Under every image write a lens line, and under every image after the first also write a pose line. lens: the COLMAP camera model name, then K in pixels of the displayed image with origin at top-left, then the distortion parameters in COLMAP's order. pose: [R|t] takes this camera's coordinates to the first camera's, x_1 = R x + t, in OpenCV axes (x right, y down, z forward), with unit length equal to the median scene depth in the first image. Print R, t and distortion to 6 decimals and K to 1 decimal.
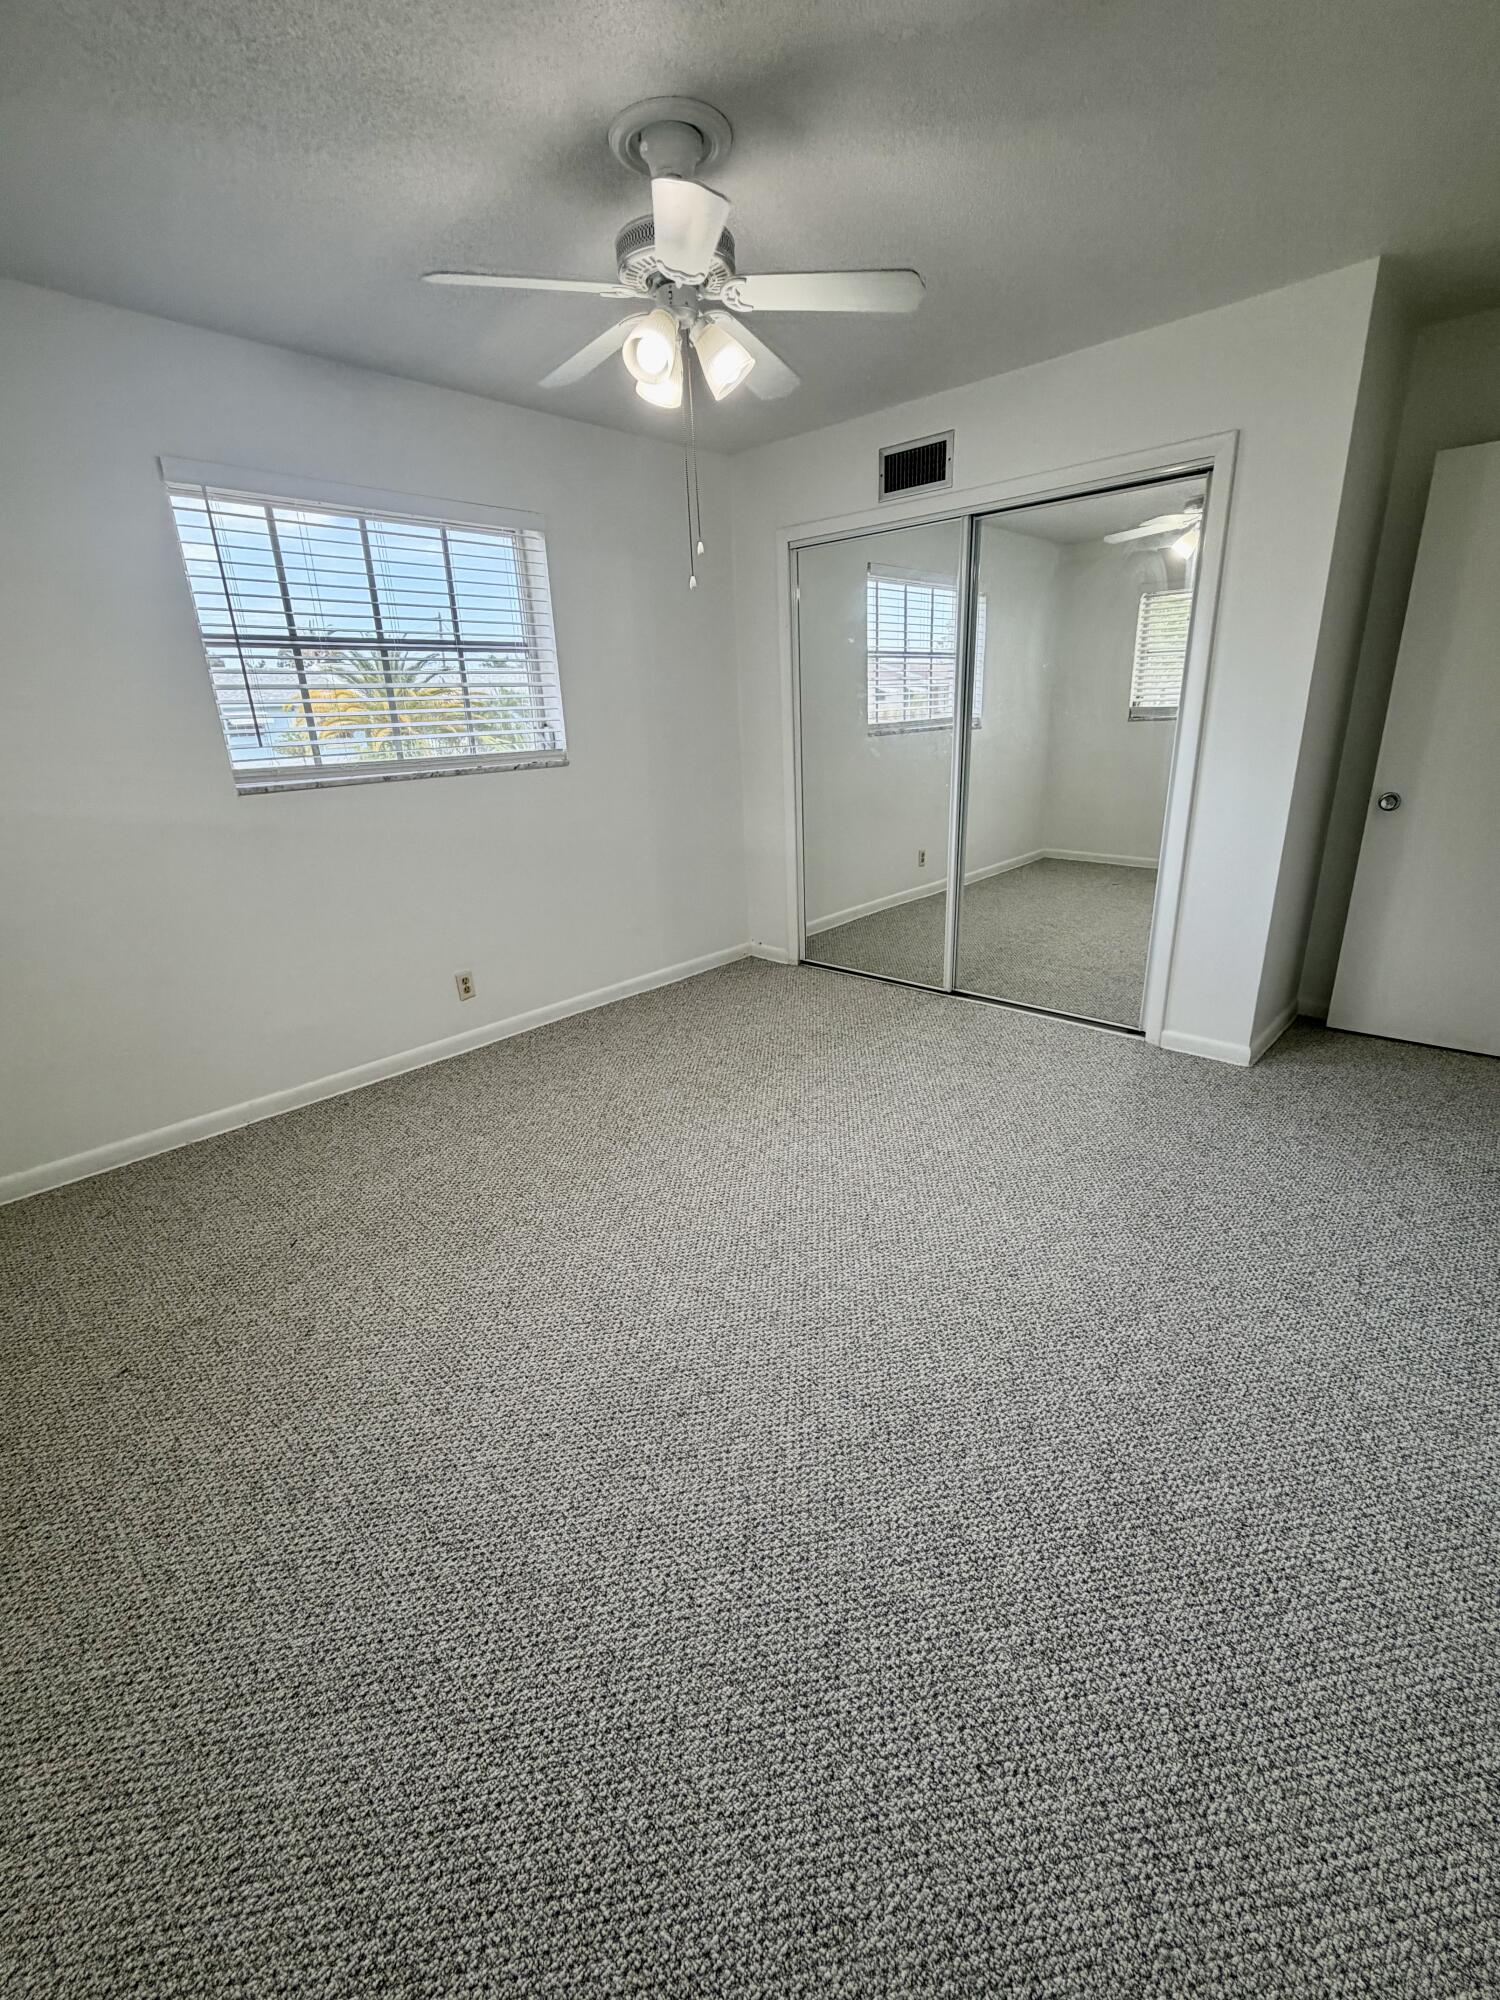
lens RADIAL K [[844.7, 0, 750.9], [0, 844.7, 995.4], [0, 0, 1]] dist [-0.000891, -0.000172]
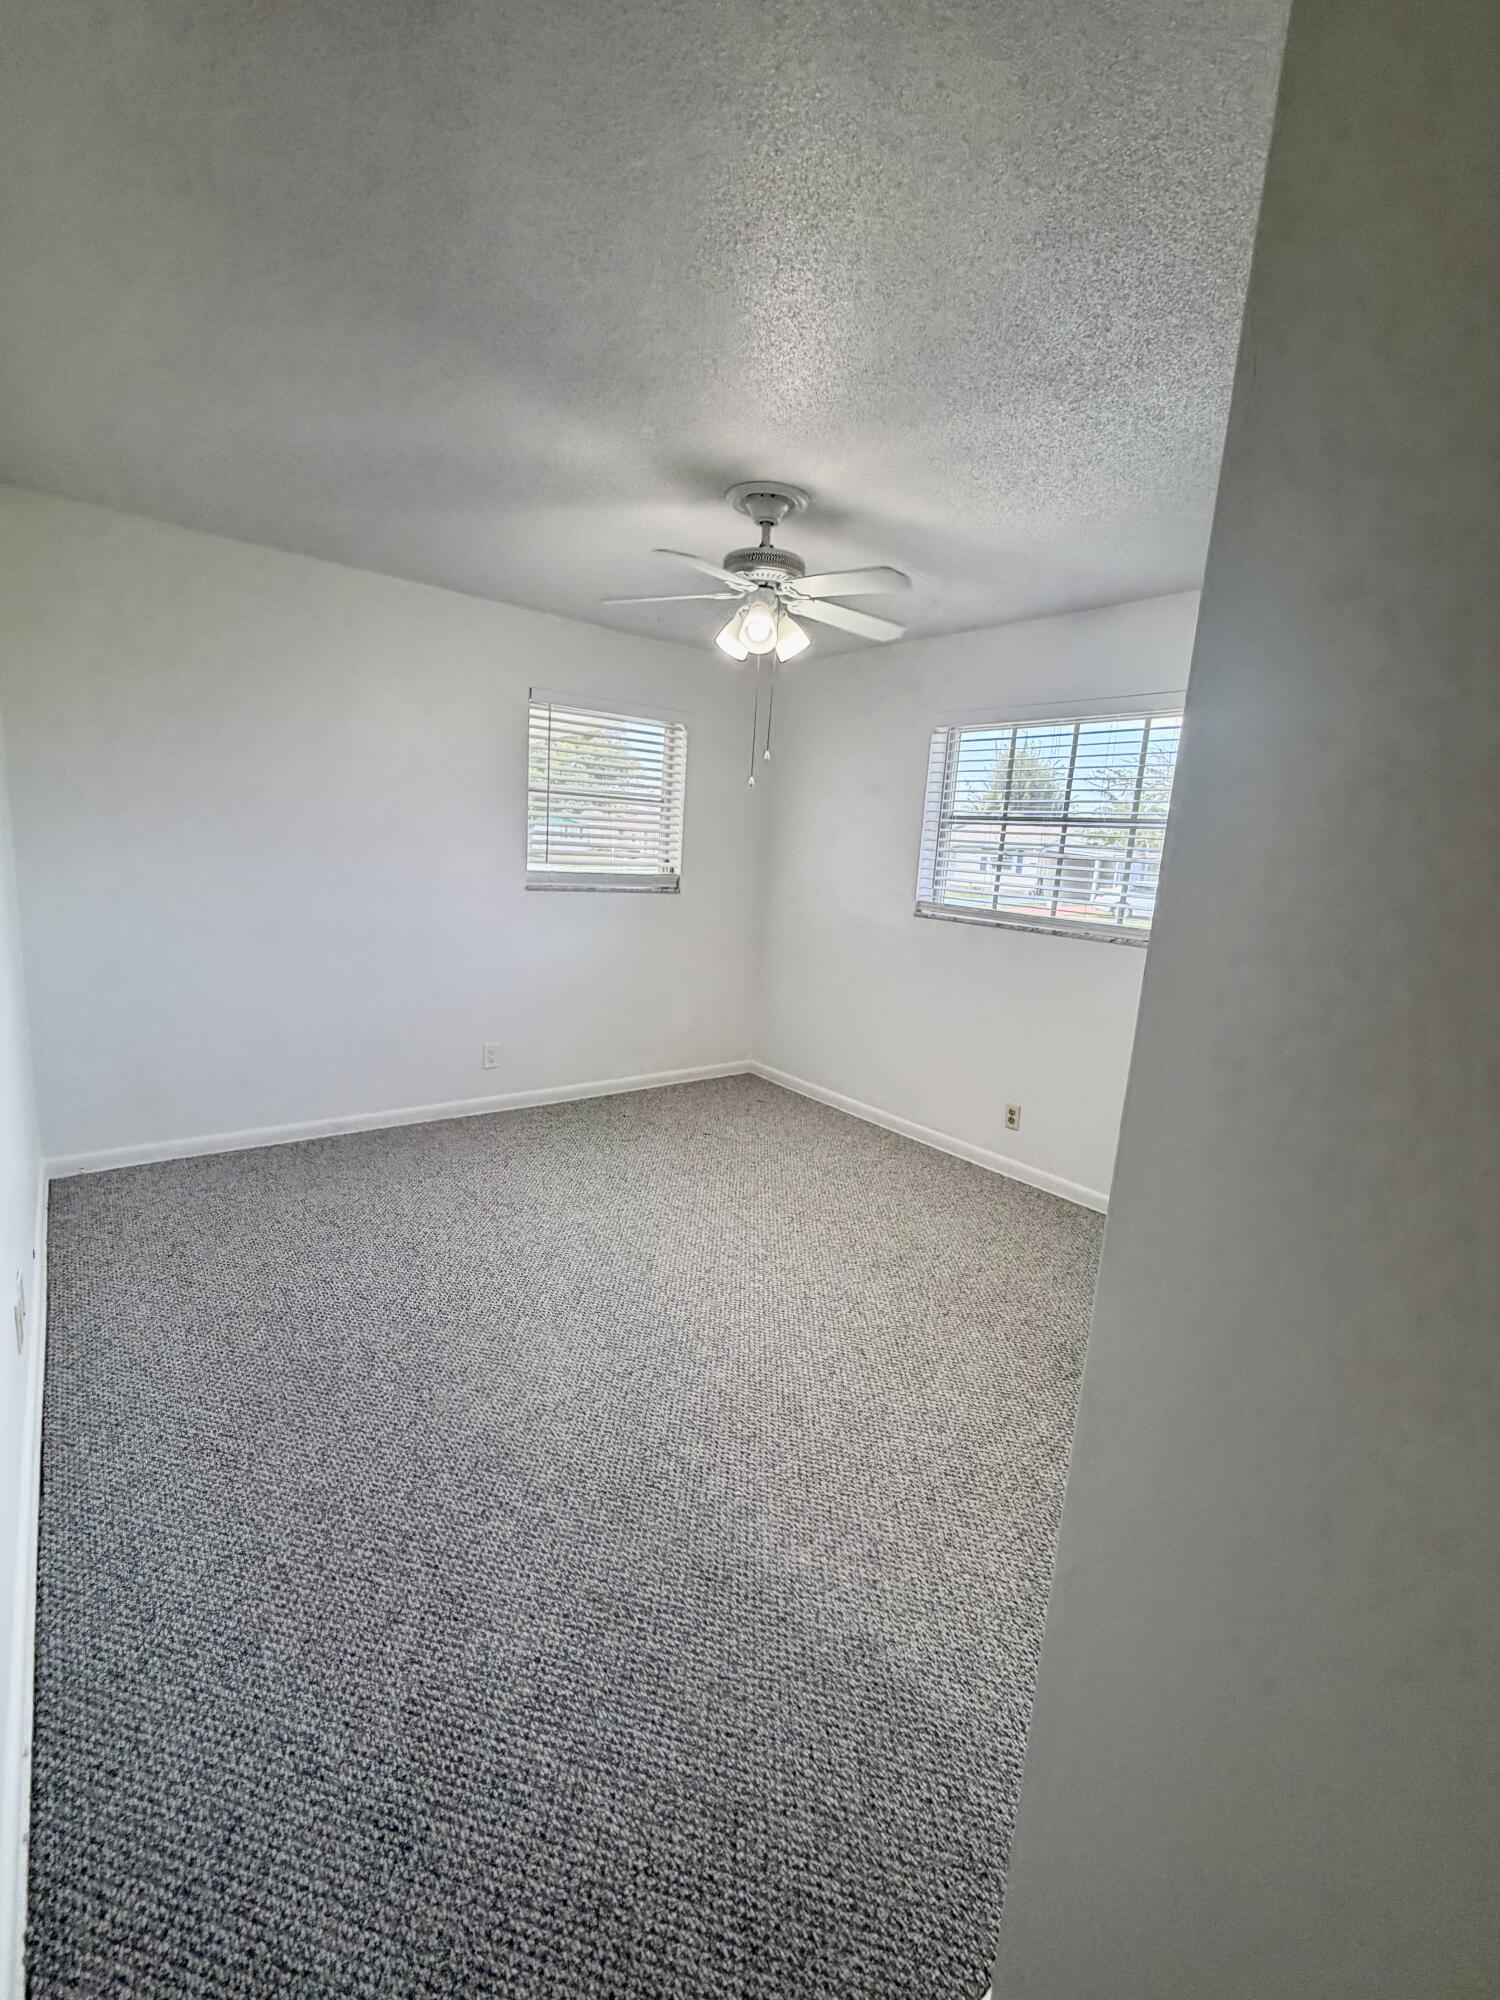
lens RADIAL K [[800.7, 0, 754.7], [0, 800.7, 1010.2], [0, 0, 1]] dist [0.000129, -0.000018]
pose [[-0.131891, 0.210096, -0.968744, 0.814032], [-0.387266, 0.888692, 0.245460, -0.309511], [0.912485, 0.407536, -0.035847, 0.802886]]
